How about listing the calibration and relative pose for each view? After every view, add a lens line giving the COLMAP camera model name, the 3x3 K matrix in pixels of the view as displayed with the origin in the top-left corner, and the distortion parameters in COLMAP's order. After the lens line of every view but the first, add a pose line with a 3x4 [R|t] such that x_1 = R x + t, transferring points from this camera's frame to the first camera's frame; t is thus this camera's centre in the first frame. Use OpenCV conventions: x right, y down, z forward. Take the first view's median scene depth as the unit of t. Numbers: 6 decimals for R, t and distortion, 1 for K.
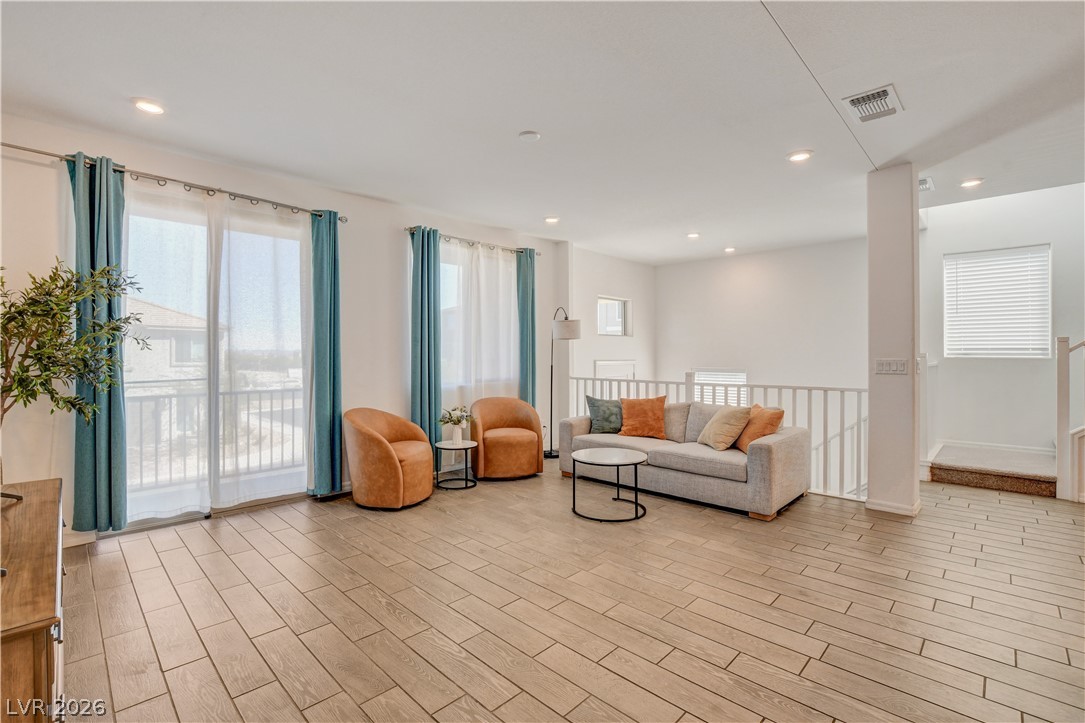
lens RADIAL K [[478.8, 0, 539.8], [0, 478.8, 356.5], [0, 0, 1]] dist [-0.034487, 0.004799]
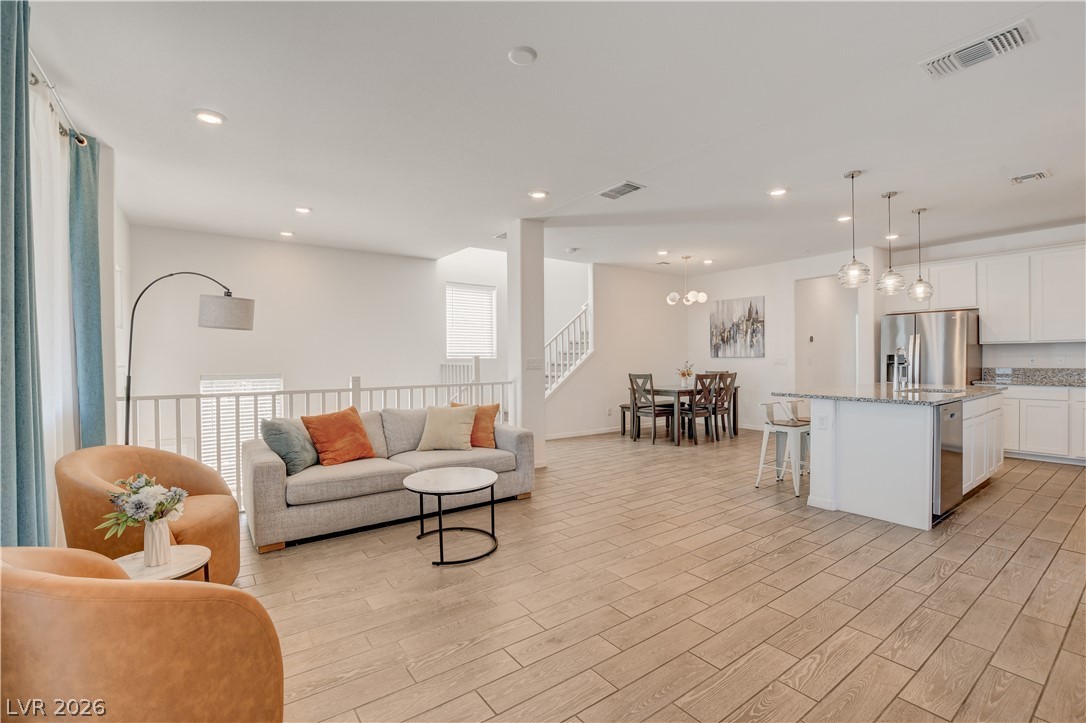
lens RADIAL K [[479.3, 0, 533.5], [0, 479.3, 361.0], [0, 0, 1]] dist [-0.034487, 0.004799]
pose [[0.181810, -0.007724, 0.983303, -0.657485], [0.008706, 0.999943, 0.006245, 0.004841], [-0.983295, 0.007425, 0.181867, 0.753443]]
